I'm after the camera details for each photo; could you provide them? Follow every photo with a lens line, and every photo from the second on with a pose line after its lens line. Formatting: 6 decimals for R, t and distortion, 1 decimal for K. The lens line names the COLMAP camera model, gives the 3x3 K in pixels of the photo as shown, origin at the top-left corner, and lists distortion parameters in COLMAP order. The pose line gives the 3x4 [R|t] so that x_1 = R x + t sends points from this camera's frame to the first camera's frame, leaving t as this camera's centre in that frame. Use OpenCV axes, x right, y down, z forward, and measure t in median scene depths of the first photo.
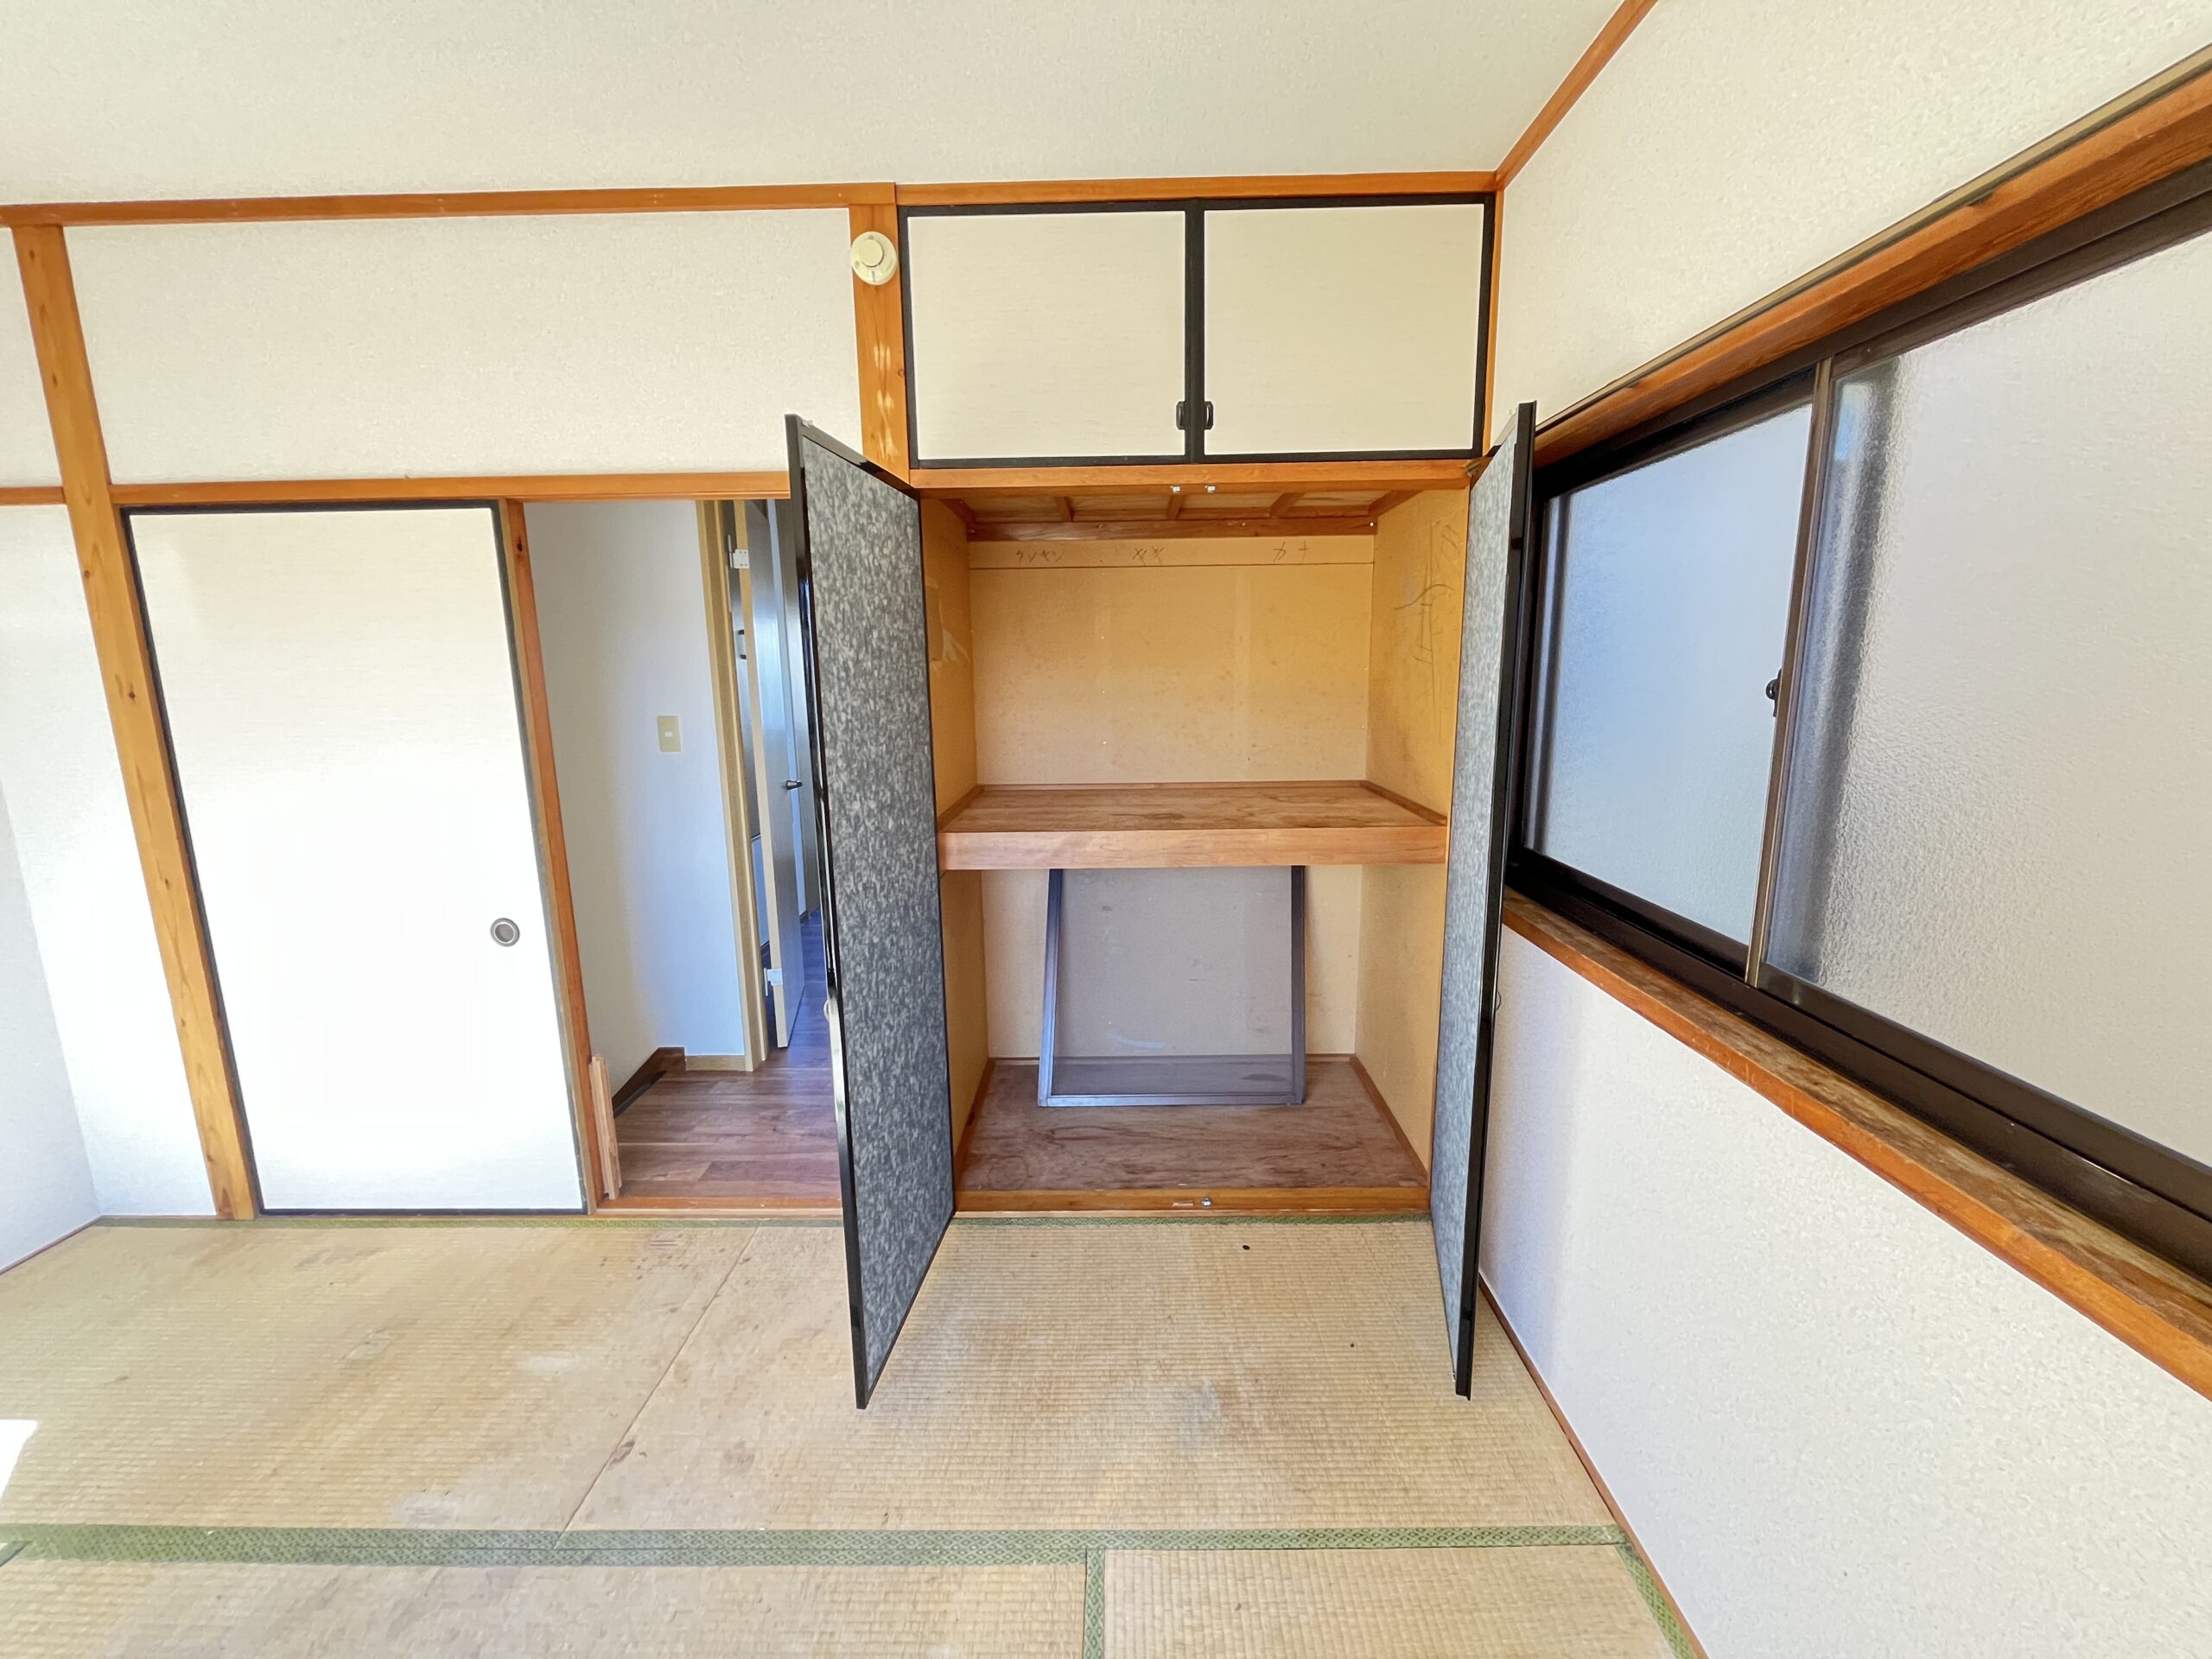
lens RADIAL K [[897.2, 0, 1106.8], [0, 897.2, 827.6], [0, 0, 1]] dist [-0.004260, 0.000410]
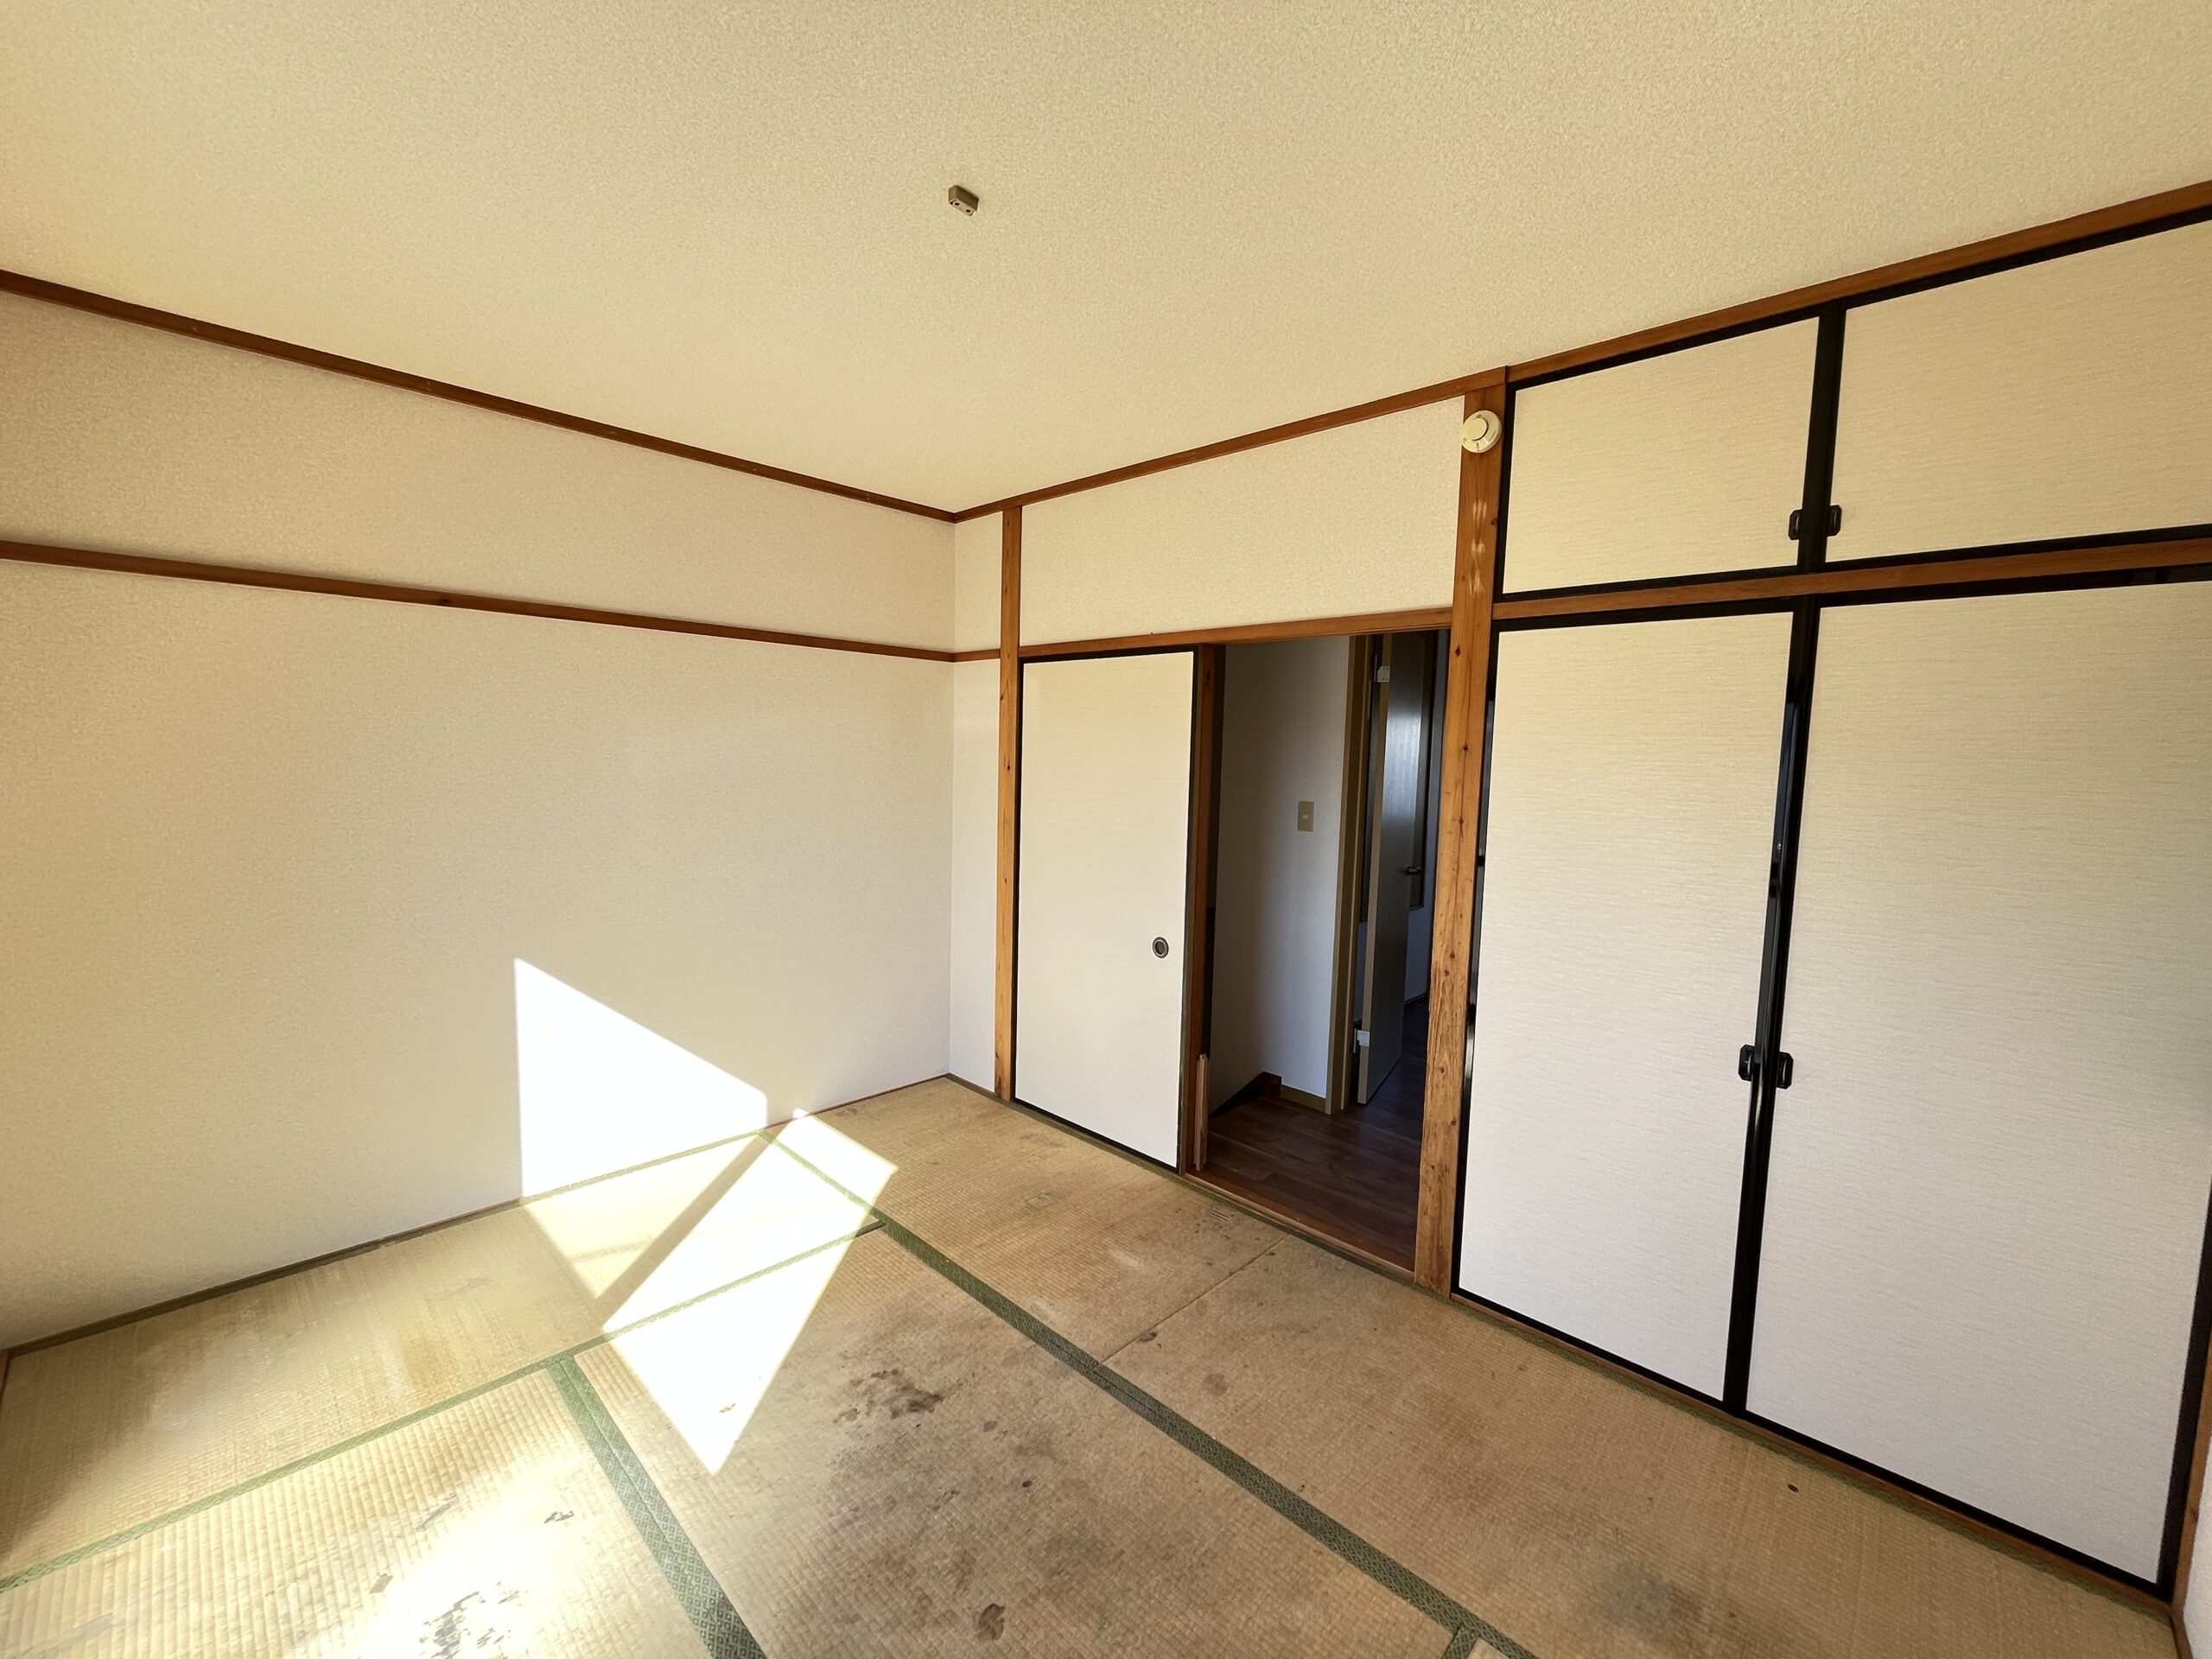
lens RADIAL K [[897.2, 0, 1106.8], [0, 897.2, 827.6], [0, 0, 1]] dist [-0.004260, 0.000410]
pose [[0.731245, 0.091544, -0.675944, 0.215969], [-0.156433, 0.987048, -0.035554, -0.004454], [0.663935, 0.131739, 0.736095, -0.118078]]
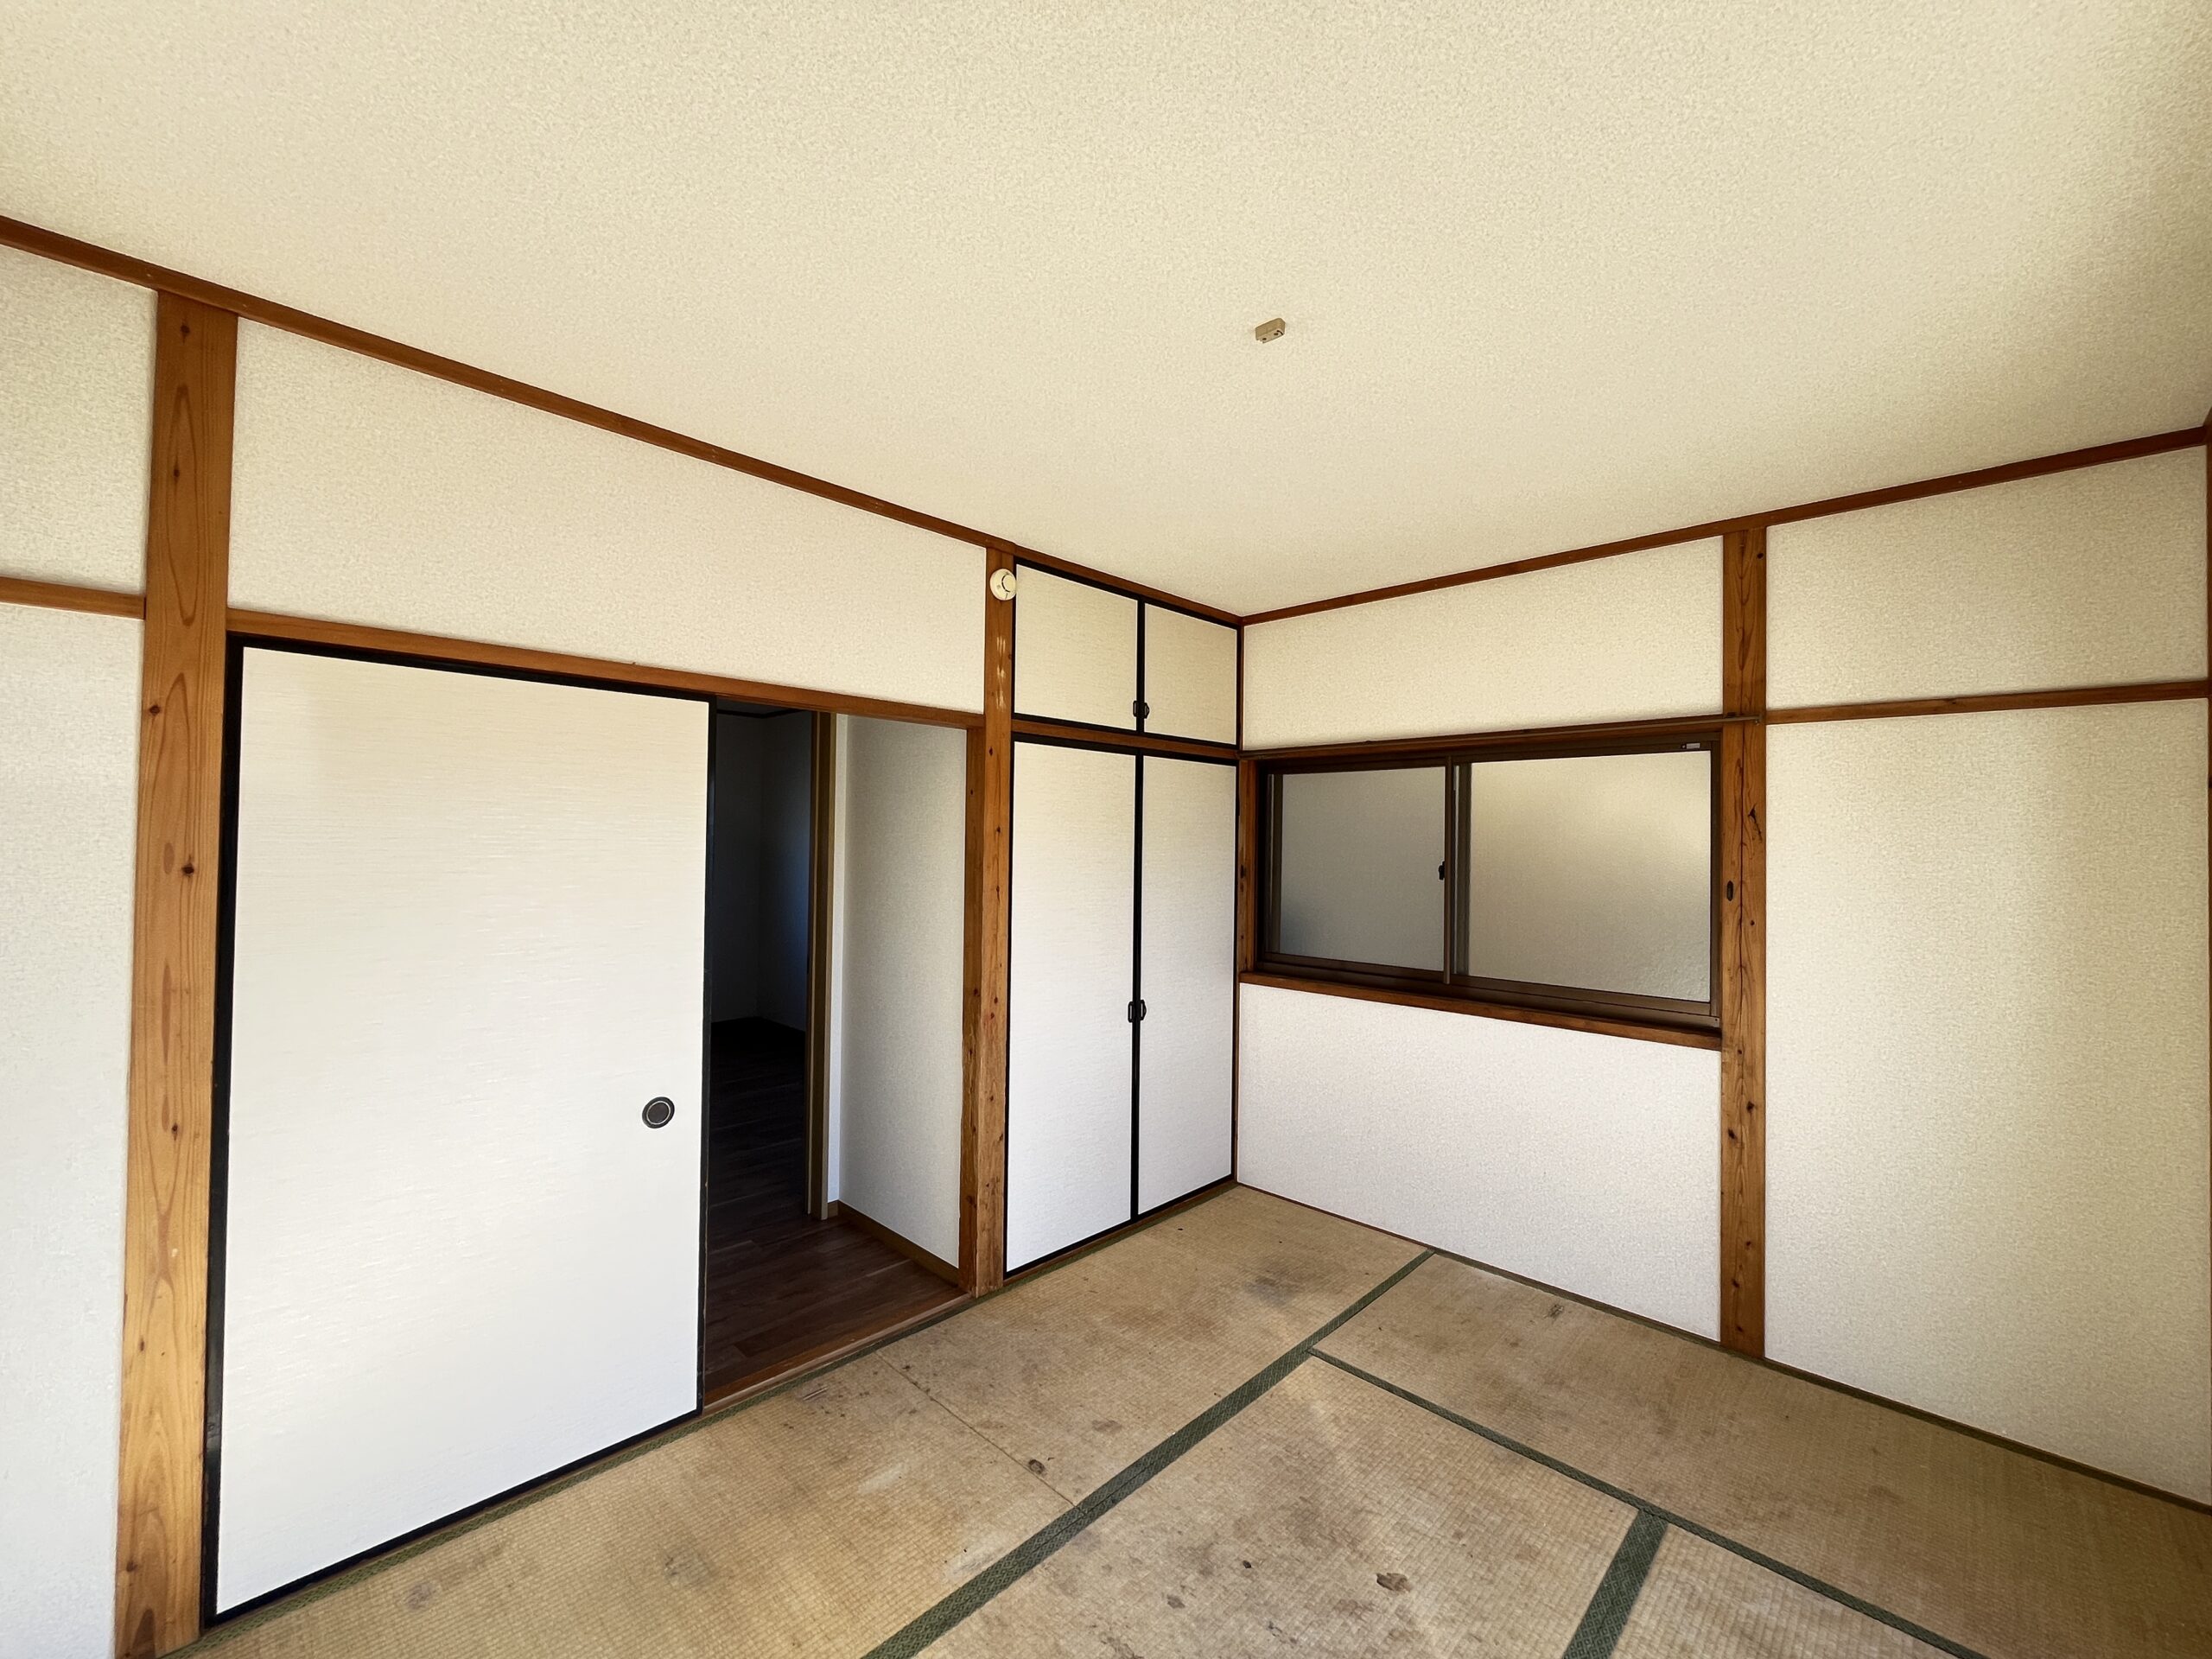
lens RADIAL K [[897.2, 0, 1106.8], [0, 897.2, 827.6], [0, 0, 1]] dist [-0.004260, 0.000410]
pose [[0.687076, 0.035938, 0.725696, -1.180426], [0.105370, 0.983289, -0.148458, 0.009591], [-0.718904, 0.178469, 0.671808, -0.065278]]
